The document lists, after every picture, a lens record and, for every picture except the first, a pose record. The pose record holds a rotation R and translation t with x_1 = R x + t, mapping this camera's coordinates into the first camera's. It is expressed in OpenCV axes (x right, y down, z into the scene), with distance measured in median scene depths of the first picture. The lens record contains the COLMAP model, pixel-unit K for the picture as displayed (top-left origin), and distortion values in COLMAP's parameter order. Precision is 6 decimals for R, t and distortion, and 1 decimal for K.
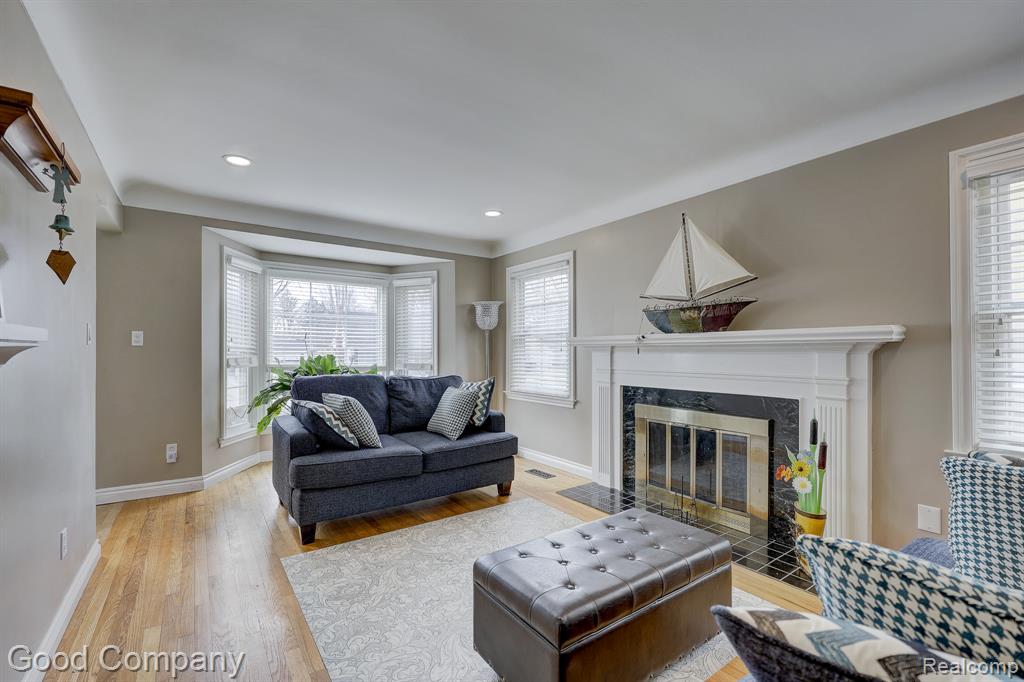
lens RADIAL K [[435.9, 0, 492.5], [0, 435.9, 348.2], [0, 0, 1]] dist [0.001728, -0.000125]
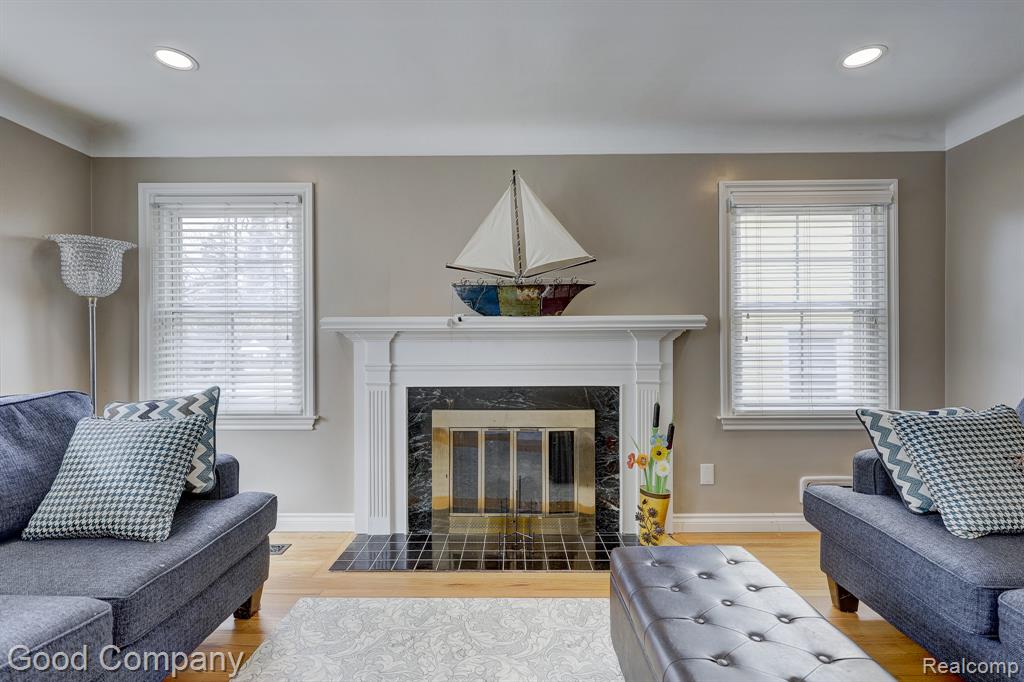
lens RADIAL K [[471.8, 0, 511.9], [0, 471.8, 350.1], [0, 0, 1]] dist [0.003897, 0.001569]
pose [[0.574248, -0.000871, 0.818681, -0.278712], [-0.000789, 0.999998, 0.001618, 0.026427], [-0.818681, -0.001575, 0.574246, 0.472058]]
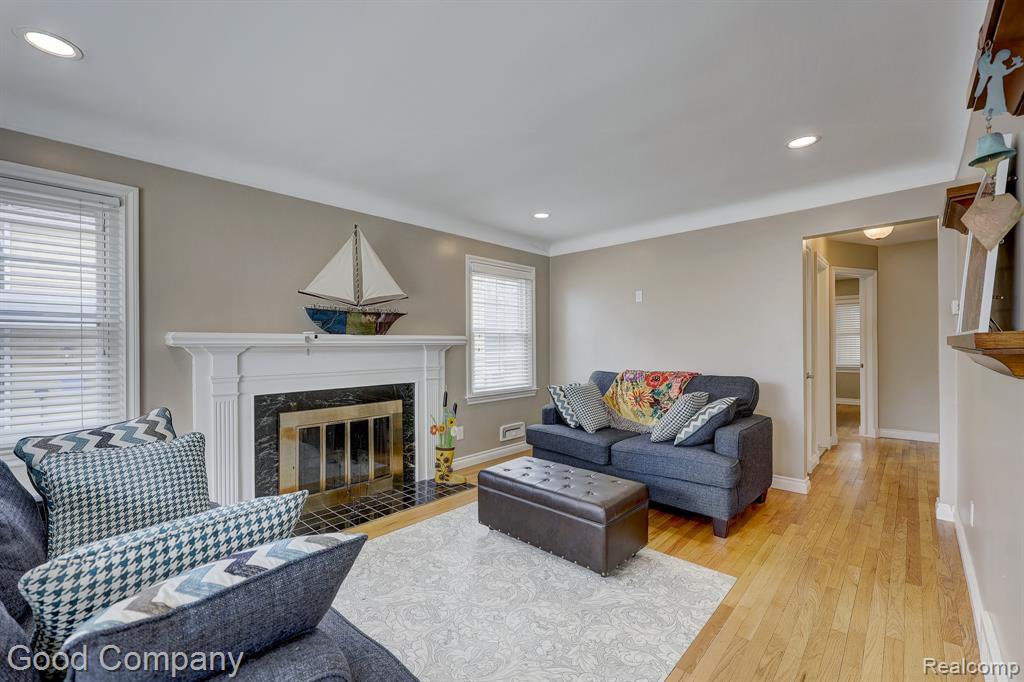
lens RADIAL K [[423.1, 0, 509.6], [0, 423.1, 345.7], [0, 0, 1]] dist [0.008279, -0.000701]
pose [[-0.201281, 0.001562, 0.979532, -0.646183], [0.000503, 0.999999, -0.001491, -0.005409], [-0.979533, 0.000193, -0.201282, 0.801040]]
